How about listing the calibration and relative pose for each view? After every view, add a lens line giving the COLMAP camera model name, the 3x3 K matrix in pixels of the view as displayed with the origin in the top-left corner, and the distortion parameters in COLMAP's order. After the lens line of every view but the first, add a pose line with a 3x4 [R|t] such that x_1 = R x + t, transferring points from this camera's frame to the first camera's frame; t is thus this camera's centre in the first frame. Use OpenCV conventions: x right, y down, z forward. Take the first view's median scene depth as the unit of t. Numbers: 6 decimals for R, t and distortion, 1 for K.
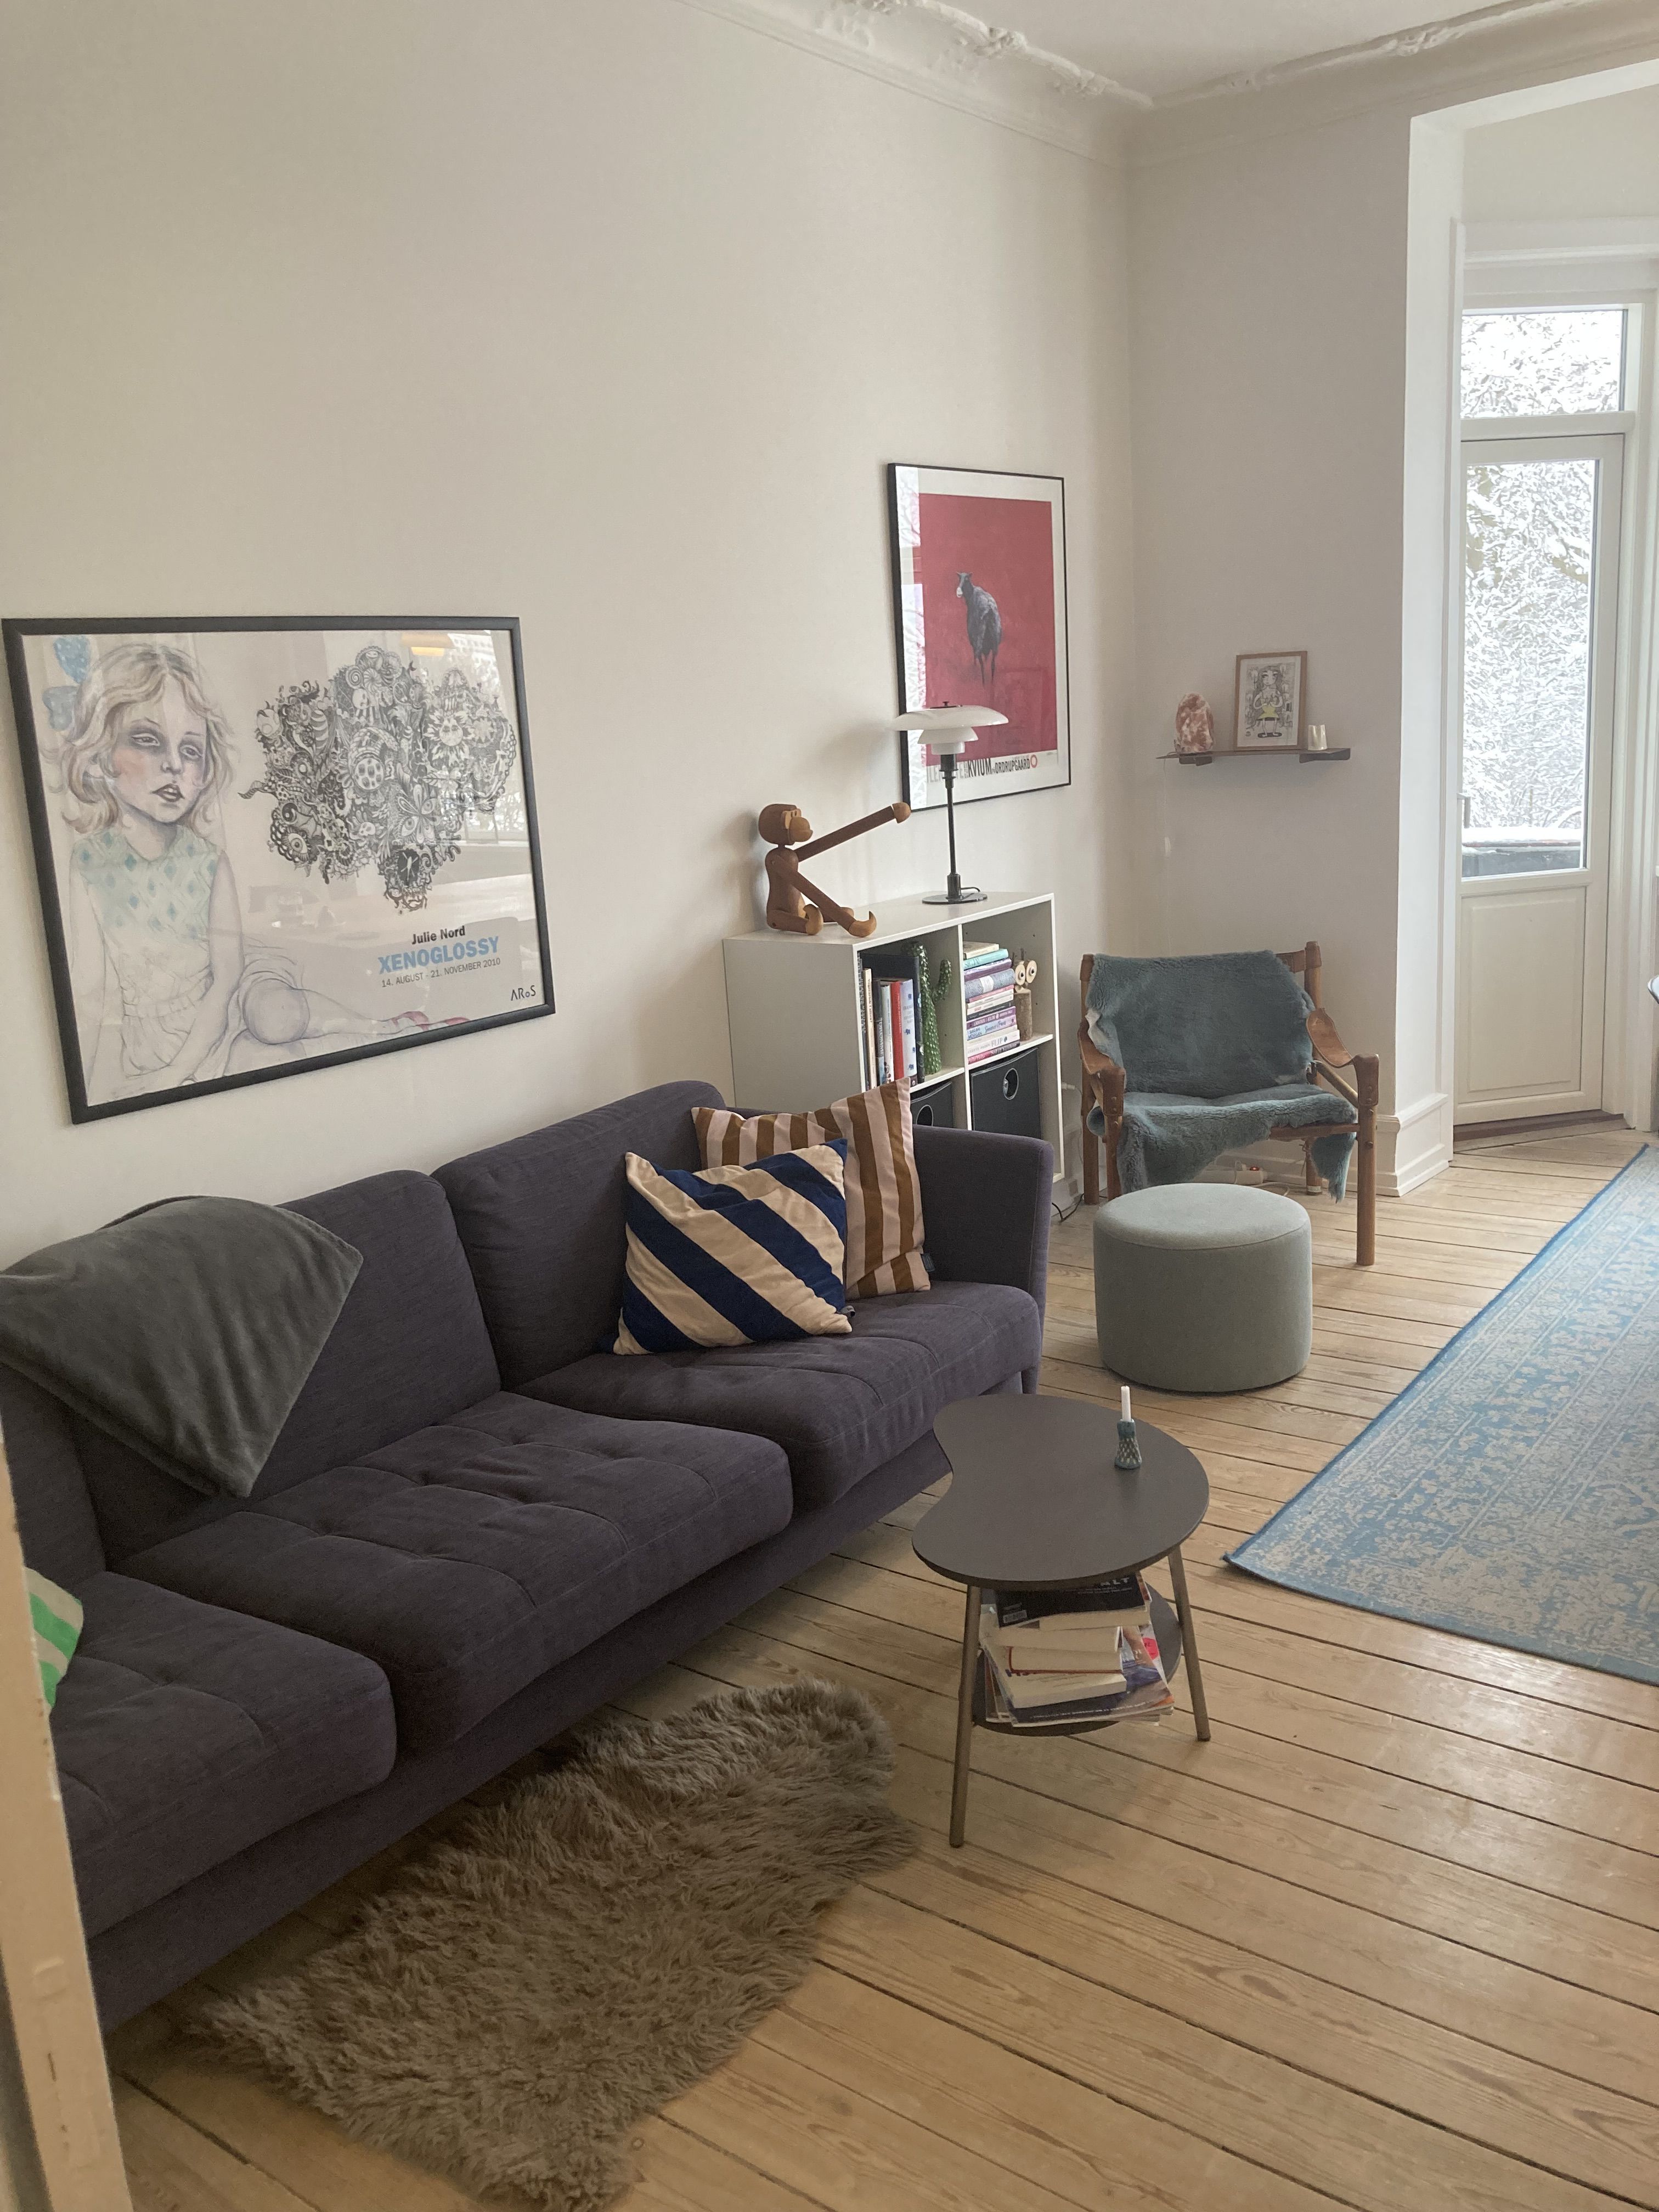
lens RADIAL K [[1810.0, 0, 829.5], [0, 1810.0, 1106.0], [0, 0, 1]] dist [0.032077, -0.056028]
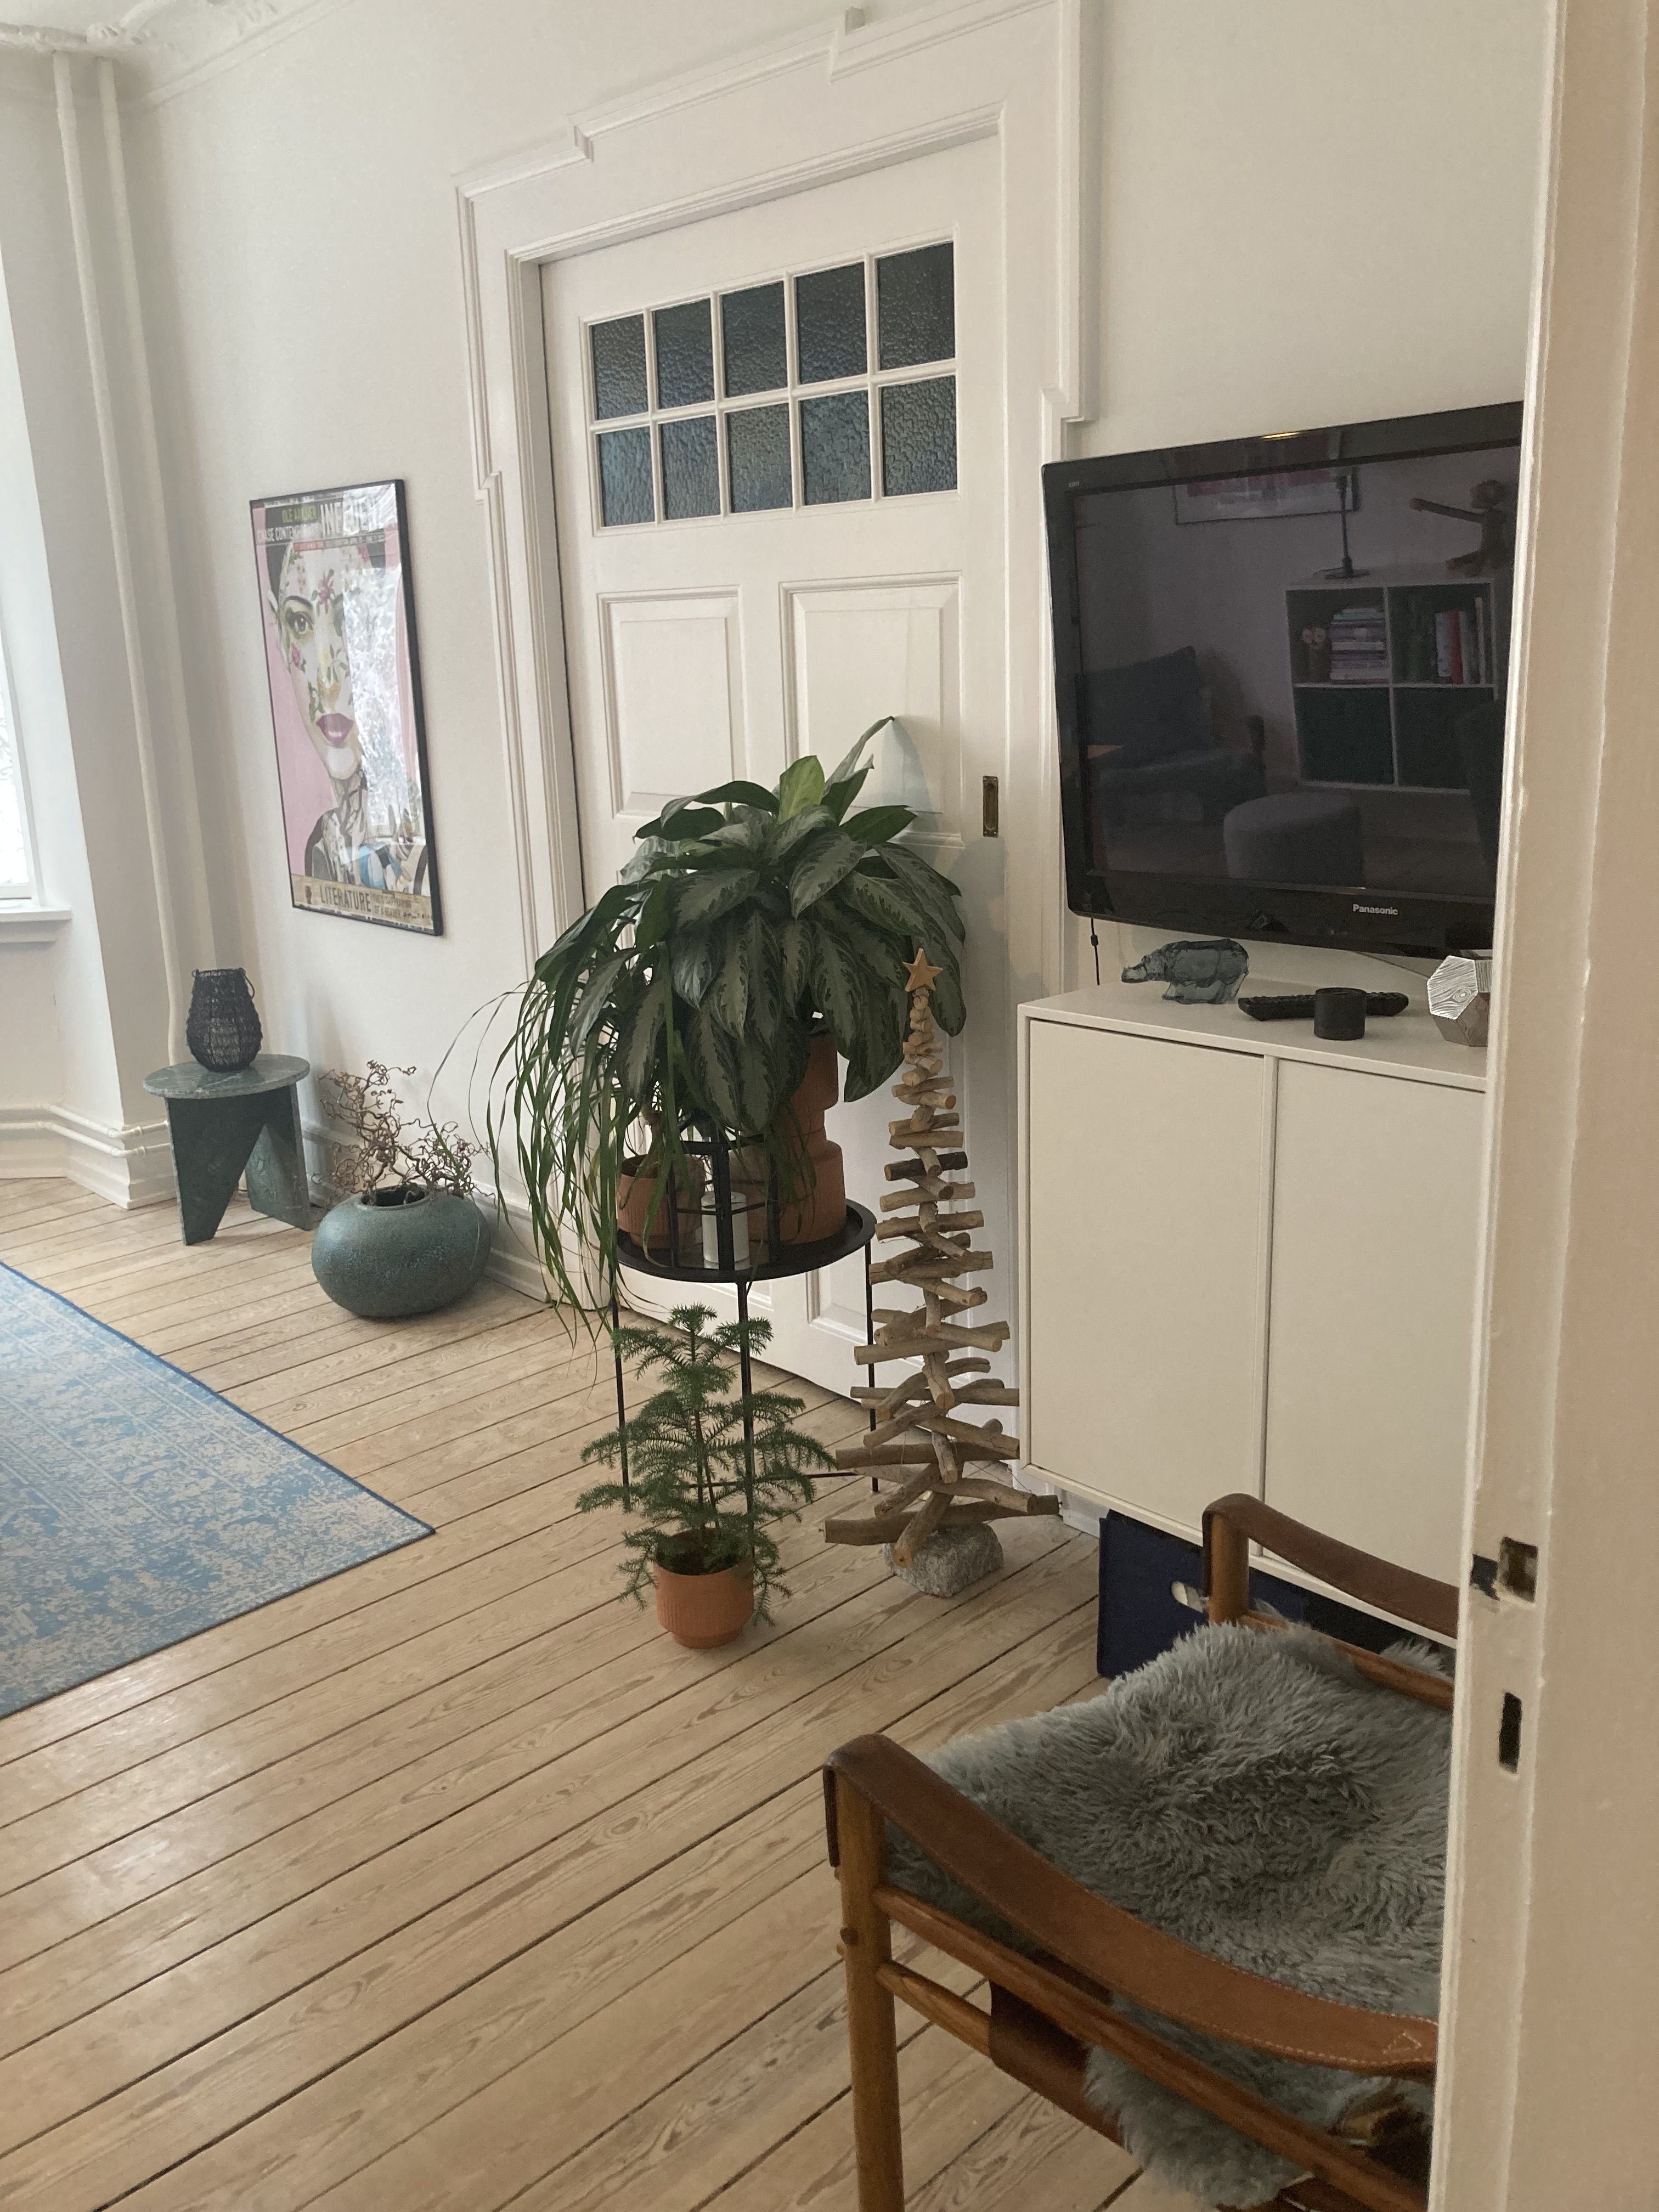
lens RADIAL K [[1810.0, 0, 829.5], [0, 1810.0, 1106.0], [0, 0, 1]] dist [0.032077, -0.056028]
pose [[0.162725, -0.185895, 0.969001, -0.120338], [0.244756, 0.959000, 0.142875, -0.013396], [-0.955832, 0.213920, 0.201552, 0.082278]]
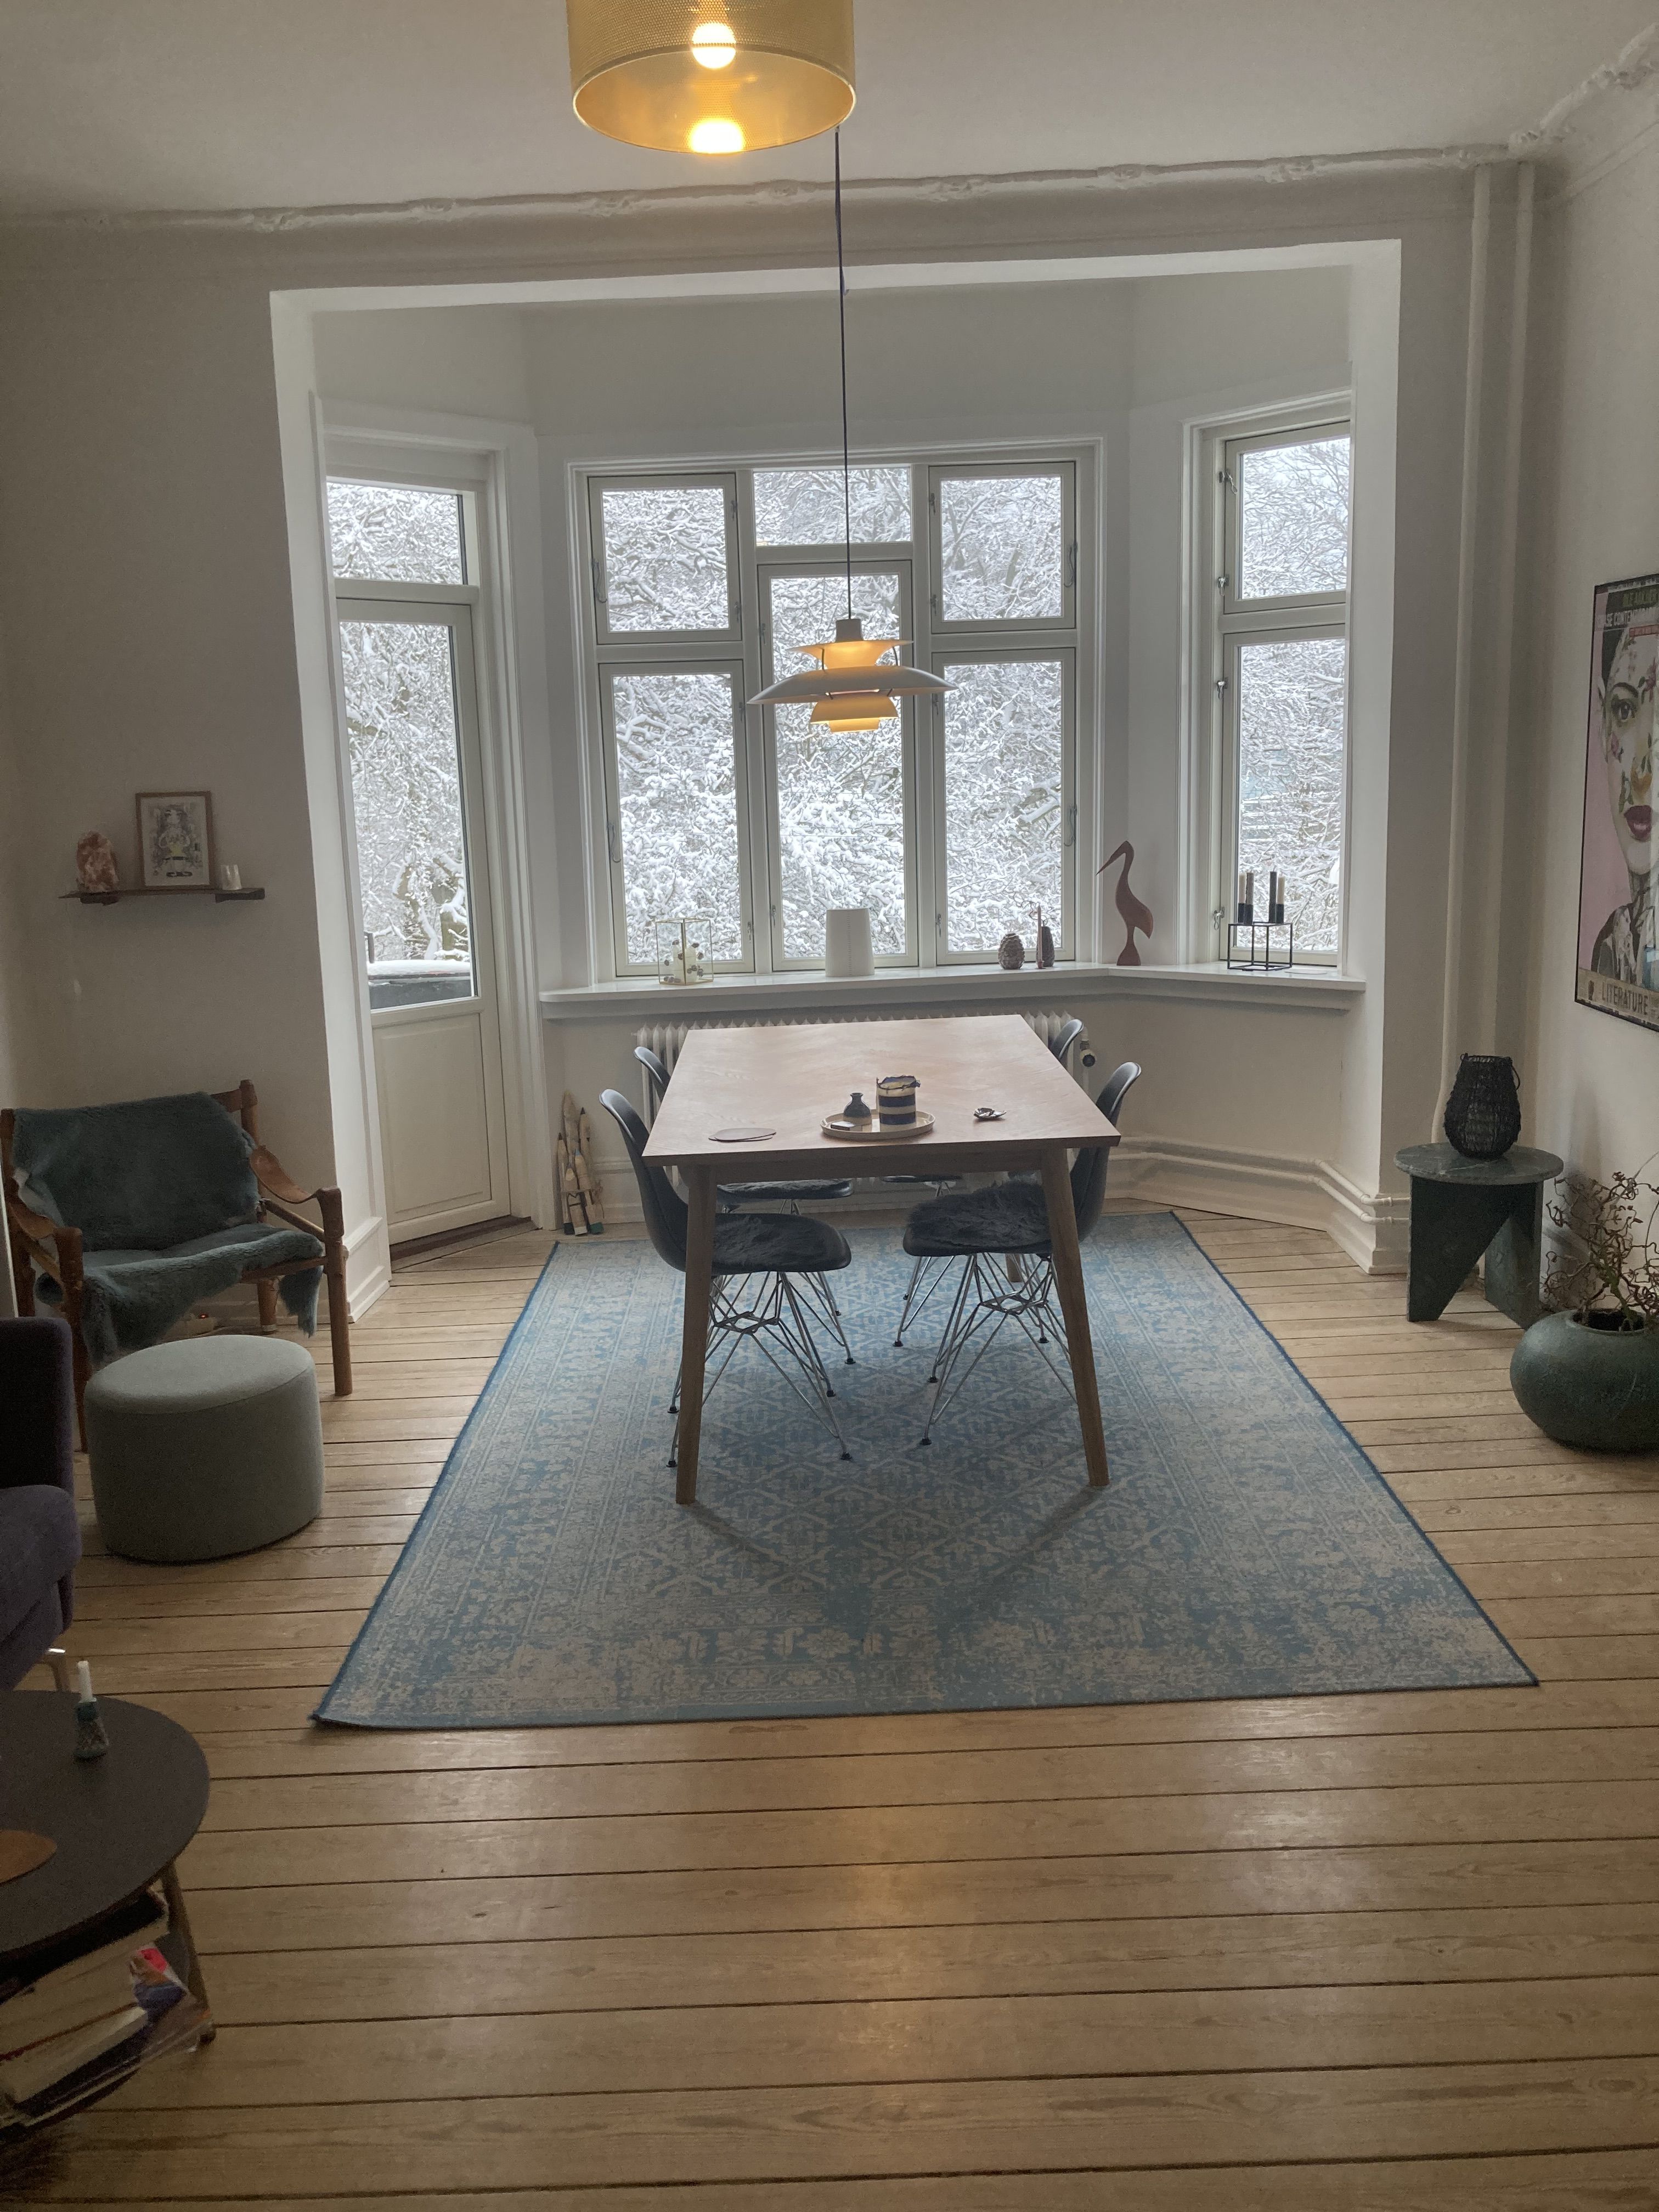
lens RADIAL K [[1810.0, 0, 829.5], [0, 1810.0, 1106.0], [0, 0, 1]] dist [0.032077, -0.056028]
pose [[0.799545, -0.076379, 0.595730, -0.080424], [0.116721, 0.992730, -0.029375, -0.010915], [-0.589155, 0.093021, 0.802648, 0.015766]]
